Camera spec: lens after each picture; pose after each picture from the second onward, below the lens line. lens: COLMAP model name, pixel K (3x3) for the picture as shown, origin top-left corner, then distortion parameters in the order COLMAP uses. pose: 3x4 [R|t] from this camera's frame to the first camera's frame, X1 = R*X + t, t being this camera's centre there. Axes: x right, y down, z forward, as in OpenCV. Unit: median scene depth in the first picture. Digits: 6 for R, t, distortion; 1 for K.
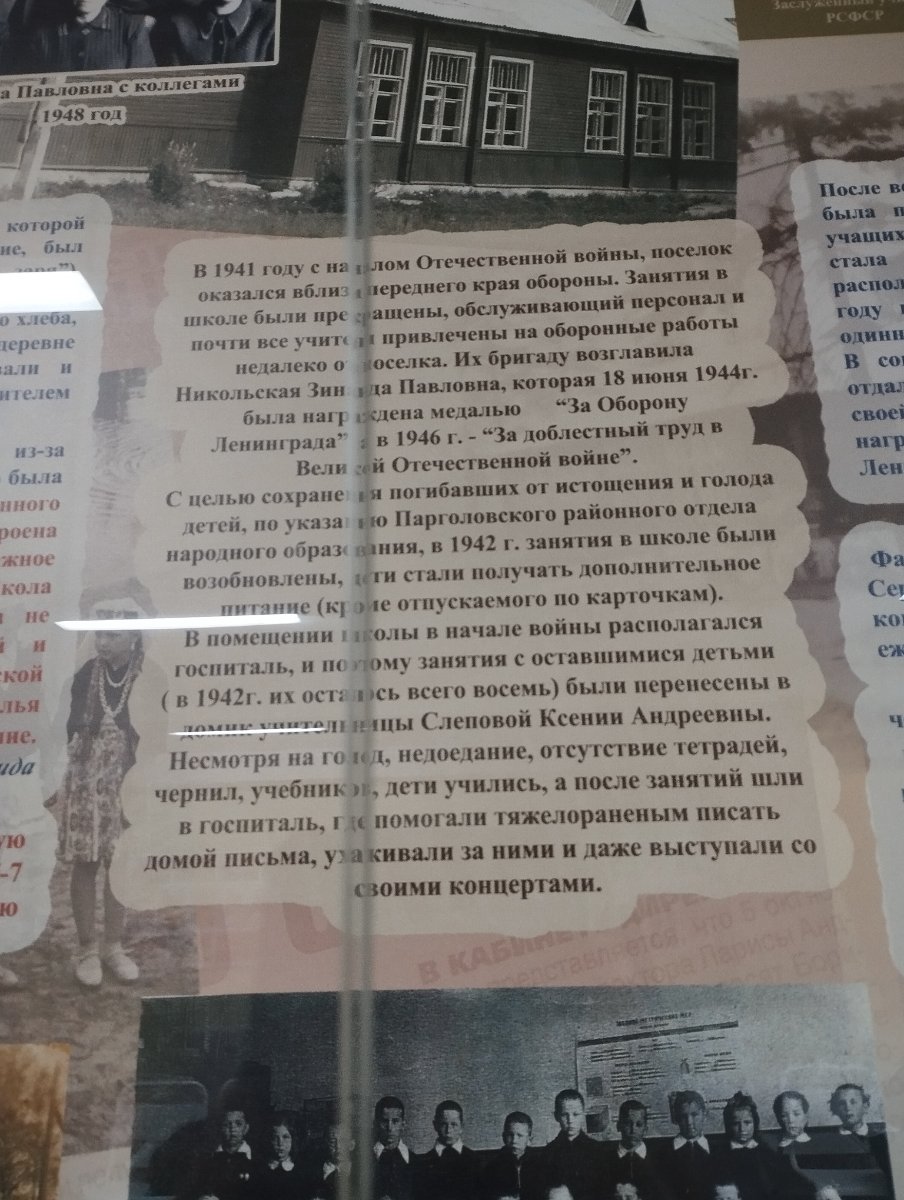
lens RADIAL K [[944.9, 0, 449.7], [0, 944.9, 604.2], [0, 0, 1]] dist [0.091248, -0.104326]
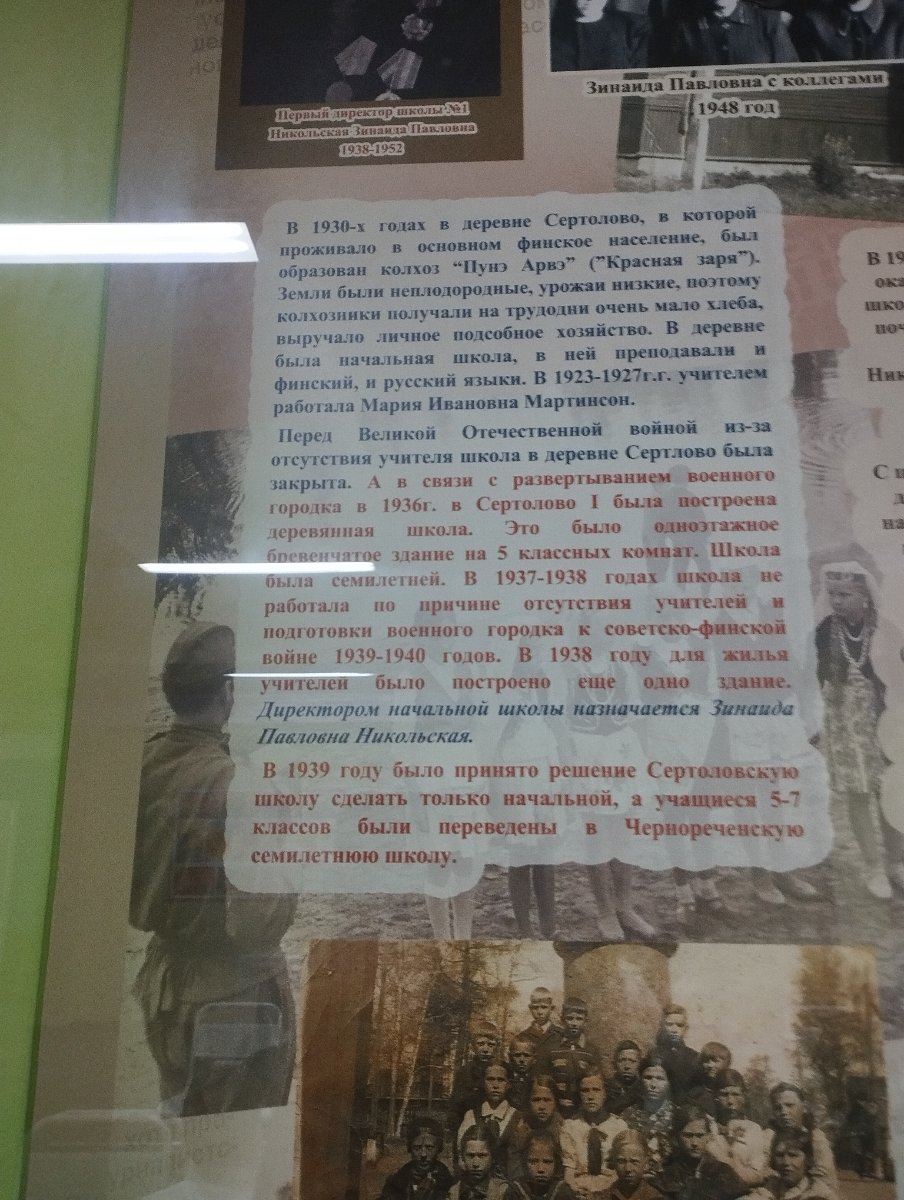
lens RADIAL K [[944.9, 0, 449.7], [0, 944.9, 604.2], [0, 0, 1]] dist [0.091248, -0.104326]
pose [[0.999691, 0.022850, -0.009792, -0.704514], [-0.022294, 0.998316, 0.053558, -0.005280], [0.010999, -0.053323, 0.998517, -0.110753]]
